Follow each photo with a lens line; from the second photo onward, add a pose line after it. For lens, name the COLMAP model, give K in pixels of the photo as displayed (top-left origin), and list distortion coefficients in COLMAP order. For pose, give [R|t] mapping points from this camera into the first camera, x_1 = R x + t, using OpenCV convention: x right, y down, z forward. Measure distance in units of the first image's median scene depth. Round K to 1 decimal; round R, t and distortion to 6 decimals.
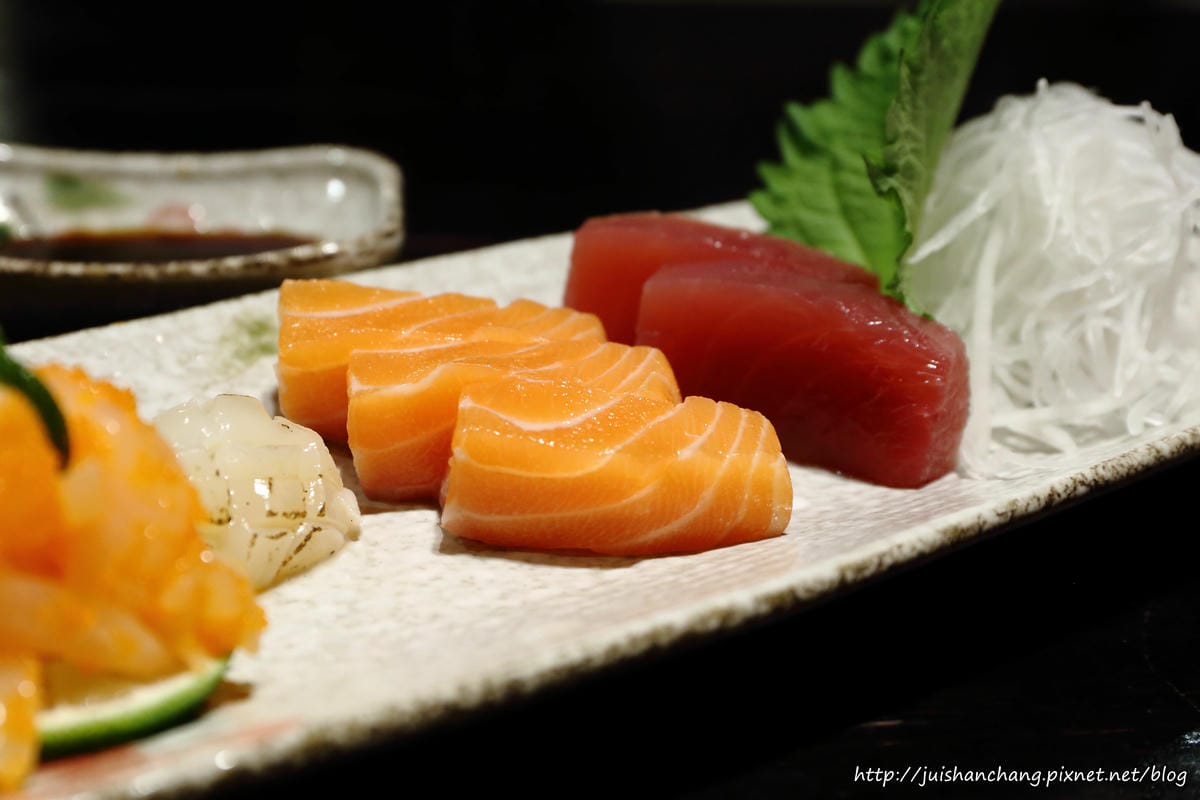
lens RADIAL K [[1983.4, 0, 600.0], [0, 1983.4, 400.0], [0, 0, 1]] dist [0.030545, 0.062557]
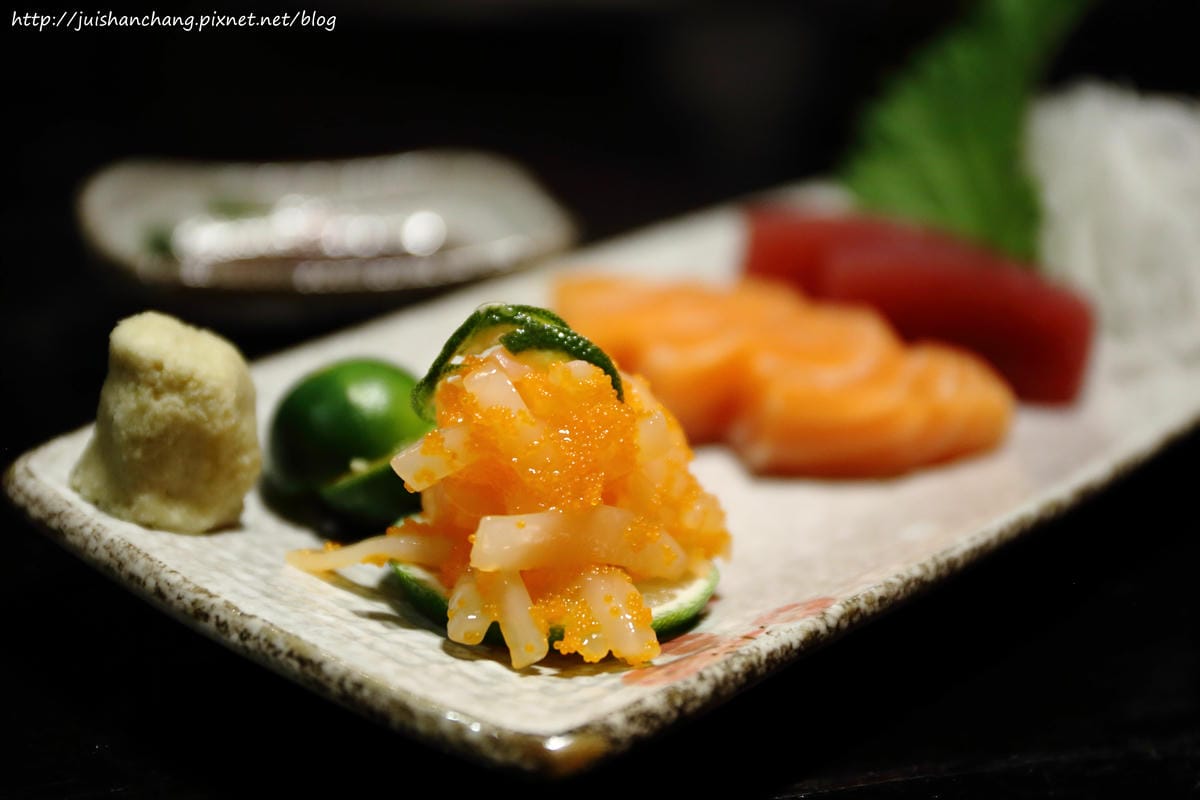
lens RADIAL K [[1983.4, 0, 600.0], [0, 1983.4, 400.0], [0, 0, 1]] dist [0.030545, 0.062557]
pose [[0.979208, -0.066662, 0.191595, -0.385573], [0.065471, 0.997776, 0.012547, 0.003046], [-0.192005, 0.000258, 0.981394, -0.184996]]
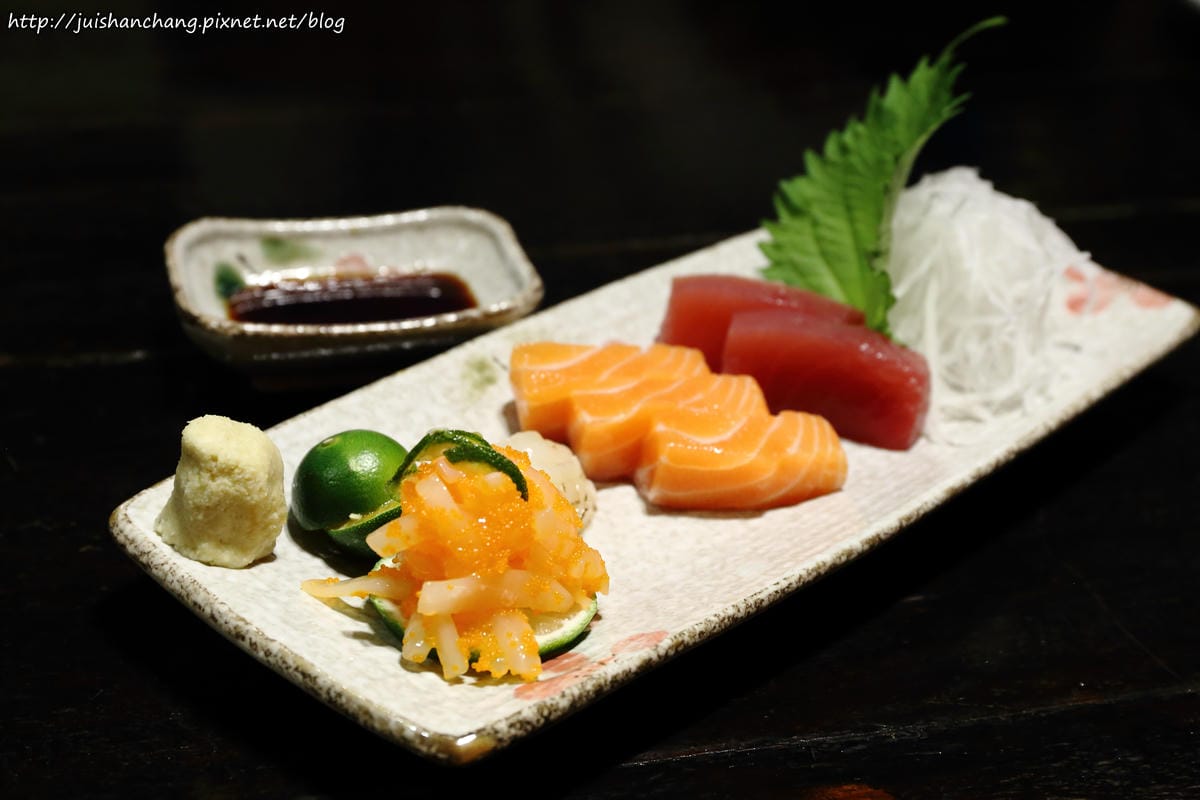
lens RADIAL K [[1983.4, 0, 600.0], [0, 1983.4, 400.0], [0, 0, 1]] dist [0.030545, 0.062557]
pose [[0.988380, -0.059278, 0.139970, -0.334102], [0.043880, 0.992891, 0.110643, -0.199100], [-0.145533, -0.103215, 0.983955, -0.618350]]
